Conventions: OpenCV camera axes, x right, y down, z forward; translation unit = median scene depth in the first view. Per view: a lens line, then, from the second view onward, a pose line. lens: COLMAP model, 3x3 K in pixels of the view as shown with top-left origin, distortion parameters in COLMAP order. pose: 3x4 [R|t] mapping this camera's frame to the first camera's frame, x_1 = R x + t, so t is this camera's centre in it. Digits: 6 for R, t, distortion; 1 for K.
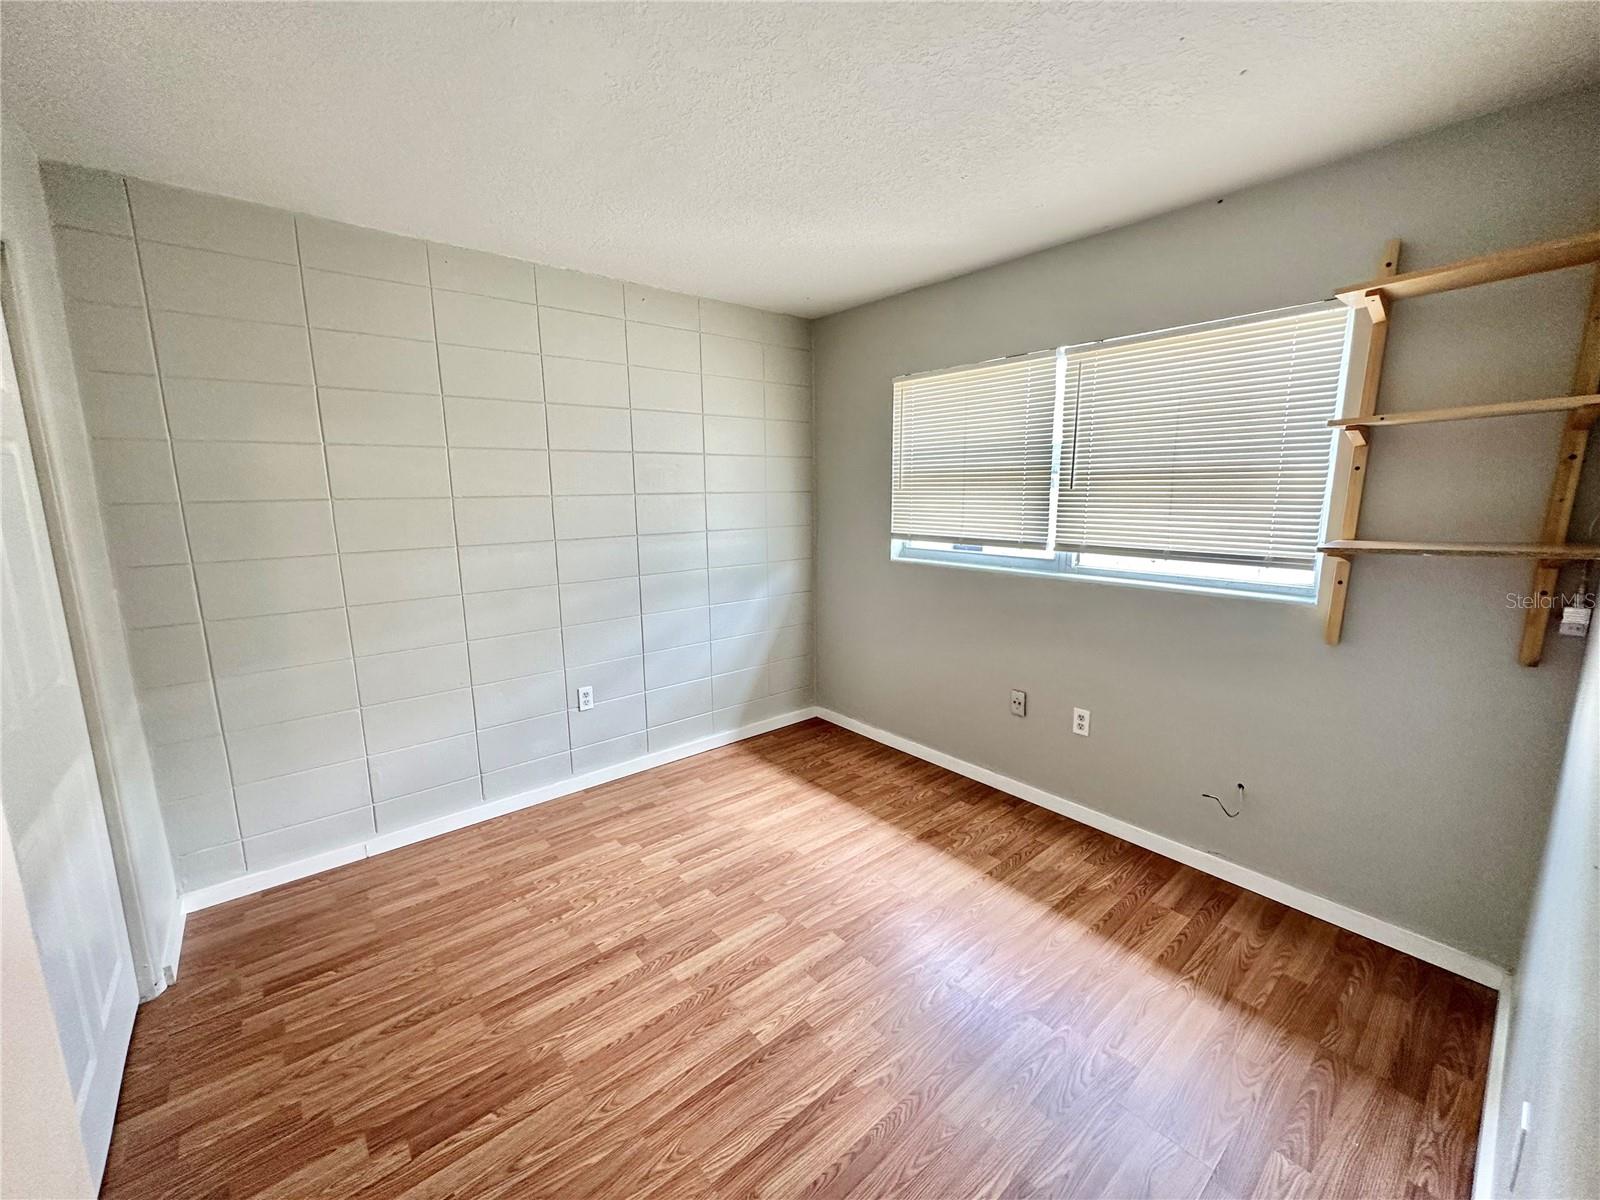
lens RADIAL K [[641.1, 0, 800.0], [0, 641.1, 600.0], [0, 0, 1]] dist [-0.000848, 0.000449]
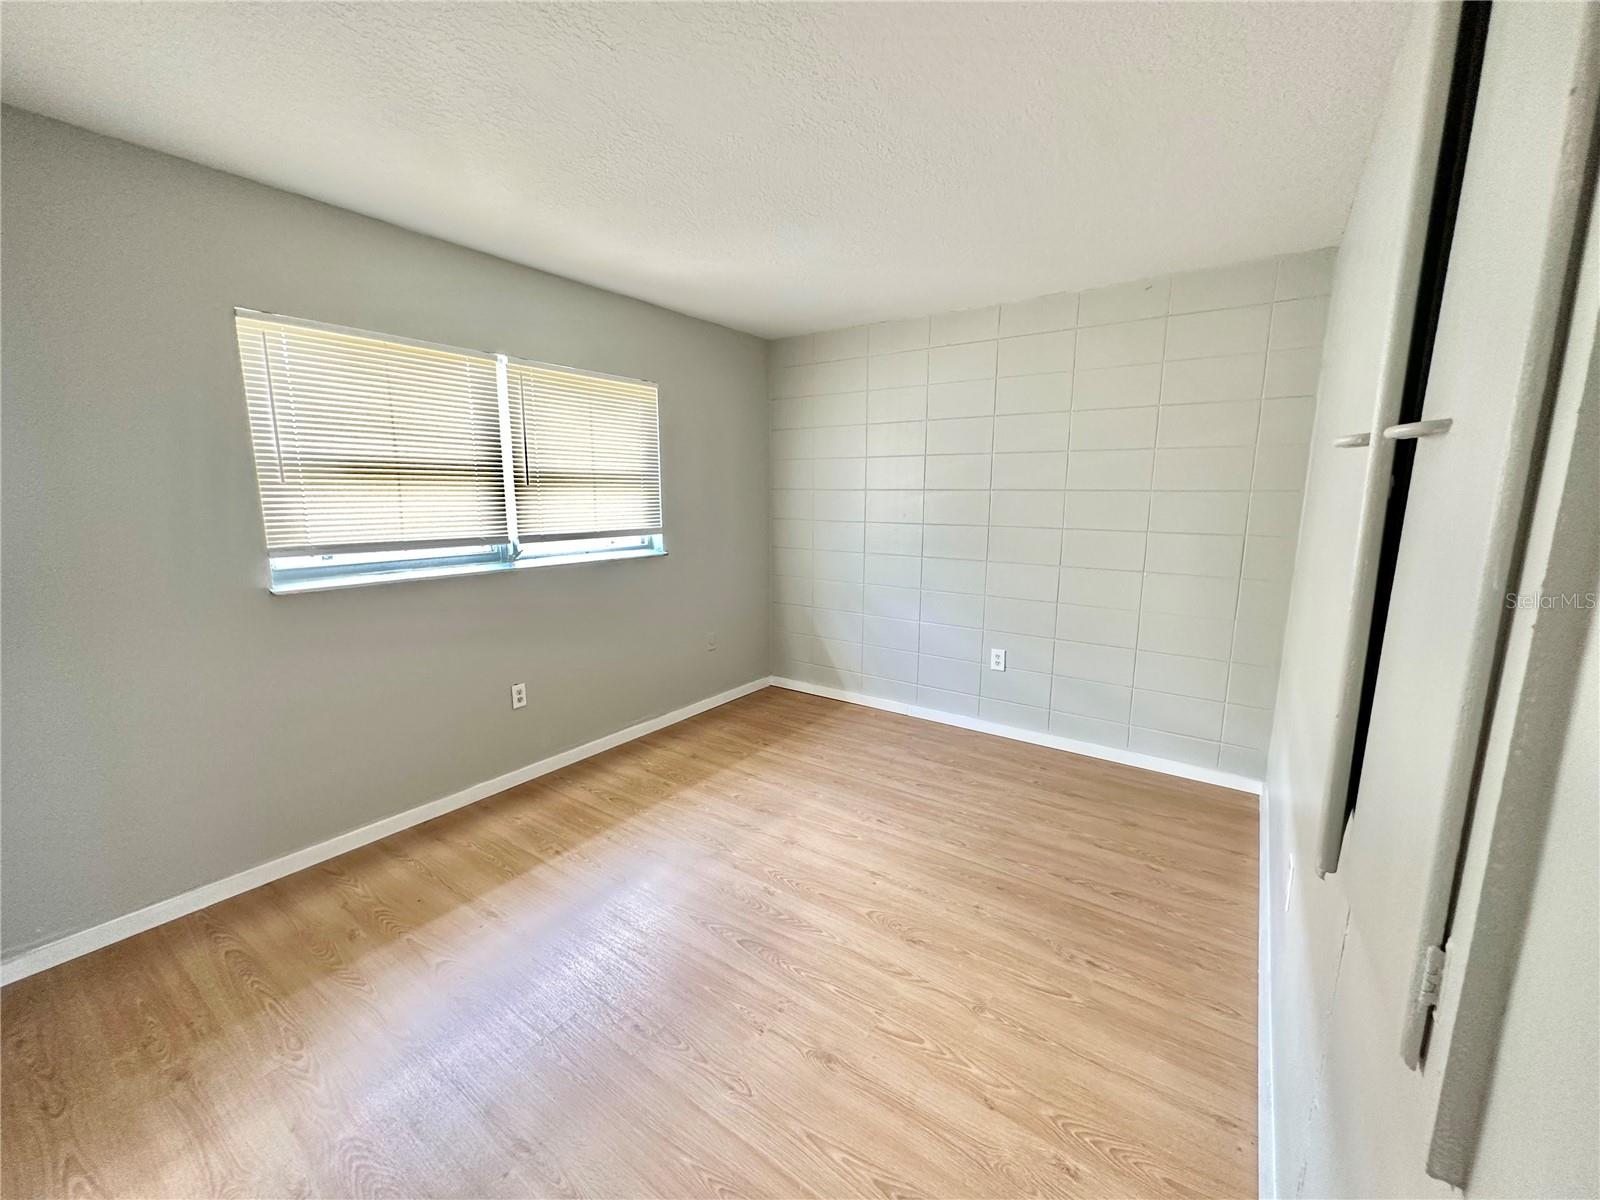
lens RADIAL K [[643.1, 0, 802.4], [0, 643.1, 602.1], [0, 0, 1]] dist [-0.001030, -0.000030]
pose [[-0.250659, -0.158594, 0.954997, -0.791839], [0.159925, 0.966152, 0.202422, -0.124504], [-0.954775, 0.203466, -0.216811, 0.810239]]
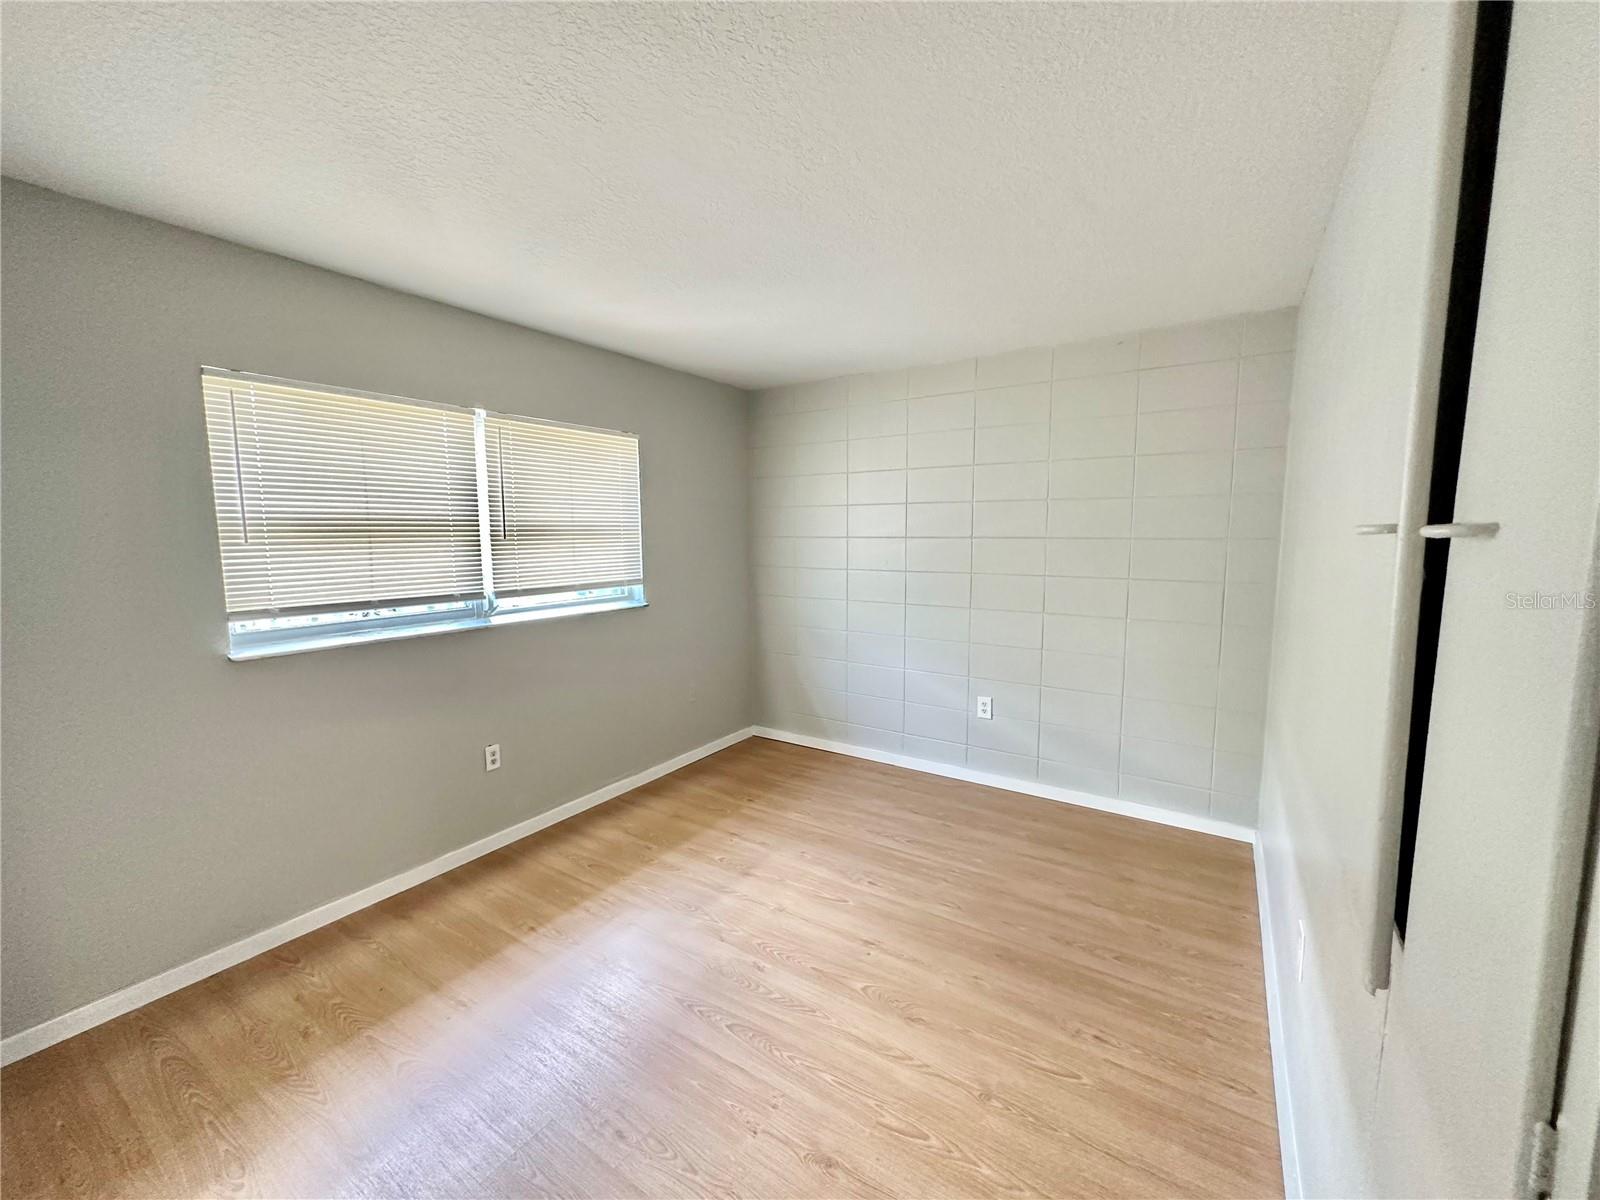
lens RADIAL K [[641.1, 0, 800.0], [0, 641.1, 600.0], [0, 0, 1]] dist [-0.000848, 0.000449]
pose [[-0.283479, -0.099581, 0.953794, -0.763610], [0.166943, 0.974283, 0.151338, -0.151759], [-0.944336, 0.202131, -0.259564, 0.812287]]
